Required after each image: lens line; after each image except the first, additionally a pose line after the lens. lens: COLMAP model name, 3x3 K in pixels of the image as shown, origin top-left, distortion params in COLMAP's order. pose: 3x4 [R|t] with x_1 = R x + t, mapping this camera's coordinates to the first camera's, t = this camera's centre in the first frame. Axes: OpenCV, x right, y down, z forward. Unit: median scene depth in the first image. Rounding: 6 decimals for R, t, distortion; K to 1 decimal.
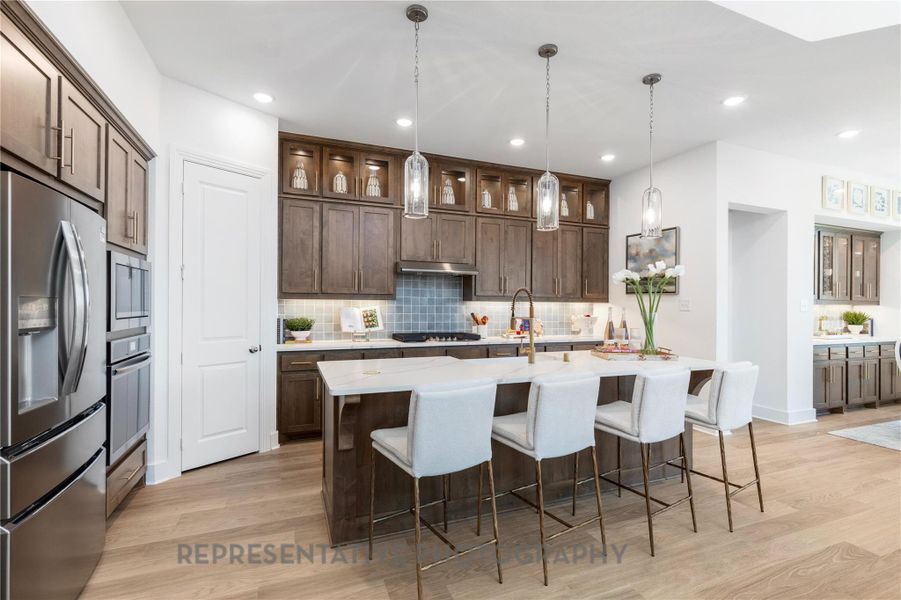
lens RADIAL K [[413.9, 0, 451.5], [0, 413.9, 305.6], [0, 0, 1]] dist [0.025616, 0.000211]
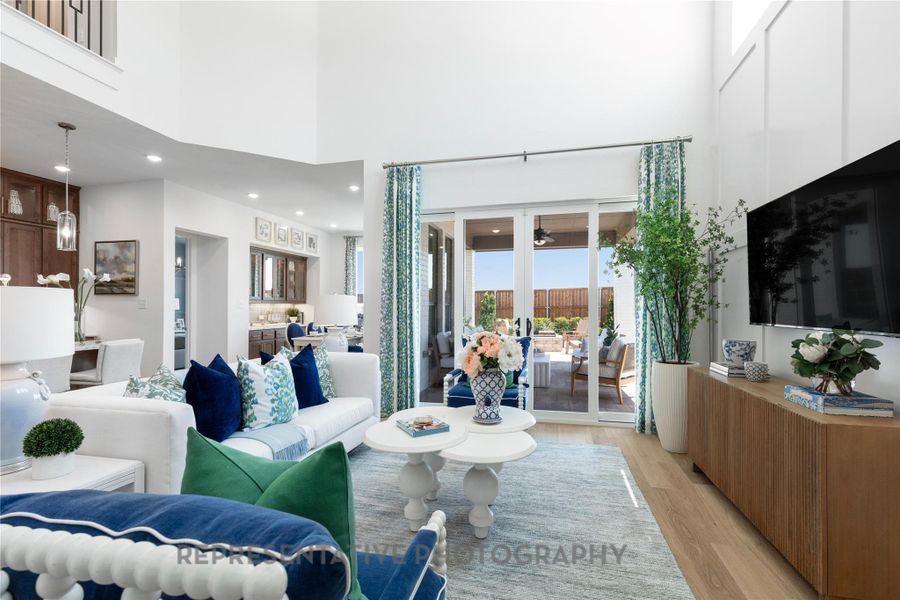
lens RADIAL K [[418.1, 0, 450.0], [0, 418.1, 300.0], [0, 0, 1]] dist [-0.002243, -0.000240]
pose [[0.584925, -0.000535, 0.811088, 0.077345], [0.016652, 0.999797, -0.011350, 0.013993], [-0.810917, 0.020145, 0.584815, -0.404234]]
